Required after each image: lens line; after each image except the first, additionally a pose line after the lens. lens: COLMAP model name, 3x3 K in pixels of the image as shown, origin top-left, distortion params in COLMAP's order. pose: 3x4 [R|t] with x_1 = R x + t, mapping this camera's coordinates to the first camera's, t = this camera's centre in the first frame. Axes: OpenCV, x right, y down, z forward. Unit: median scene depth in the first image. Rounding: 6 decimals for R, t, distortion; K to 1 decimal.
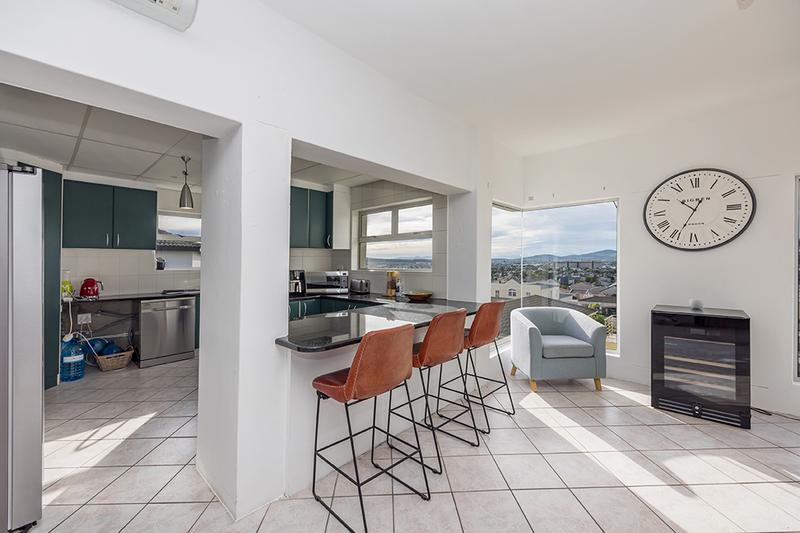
lens RADIAL K [[312.3, 0, 396.0], [0, 312.3, 263.7], [0, 0, 1]] dist [-0.000425, -0.000649]
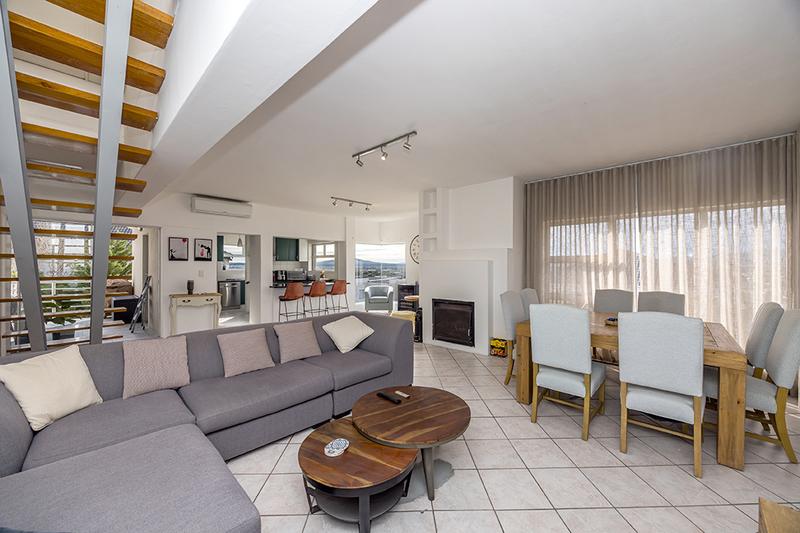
lens RADIAL K [[312.3, 0, 403.1], [0, 312.3, 263.8], [0, 0, 1]] dist [-0.000425, -0.000649]
pose [[0.999952, 0.002240, -0.009512, 0.789508], [-0.002319, 0.999963, -0.008330, -0.016135], [0.009493, 0.008352, 0.999920, -1.728352]]
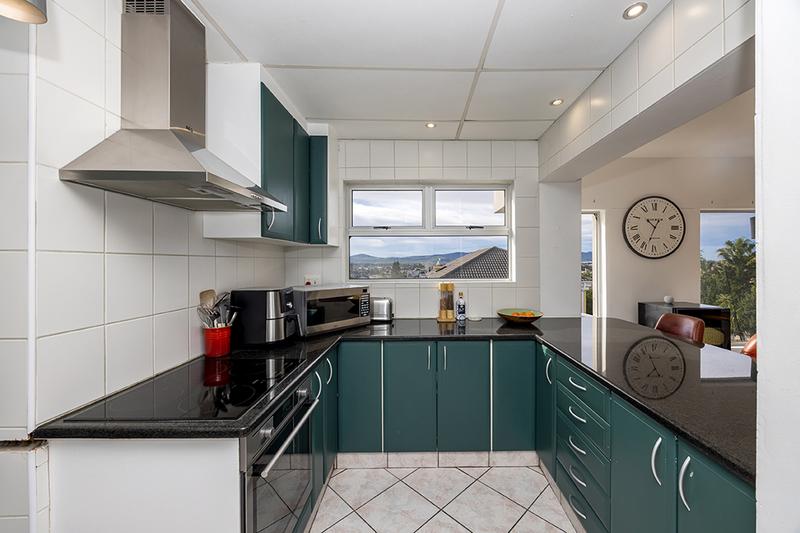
lens RADIAL K [[312.3, 0, 401.3], [0, 312.3, 265.8], [0, 0, 1]] dist [-0.000425, -0.000649]
pose [[0.719539, -0.002008, 0.694449, -0.673951], [0.001286, 0.999998, 0.001558, -0.015147], [-0.694451, -0.000228, 0.719540, 0.762614]]
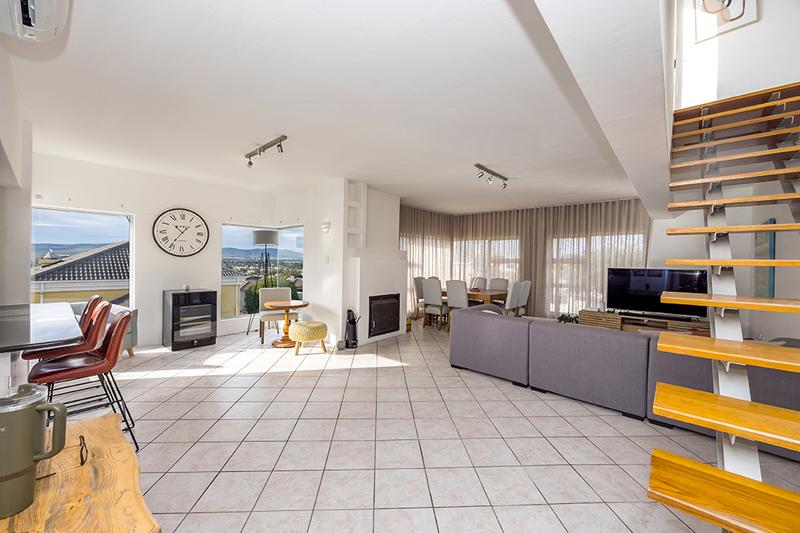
lens RADIAL K [[312.3, 0, 397.6], [0, 312.3, 266.6], [0, 0, 1]] dist [-0.000425, -0.000649]
pose [[-0.032438, -0.011988, 0.999402, -0.745830], [-0.016006, 0.999806, 0.011474, -0.024734], [-0.999346, -0.015624, -0.032624, -0.112280]]
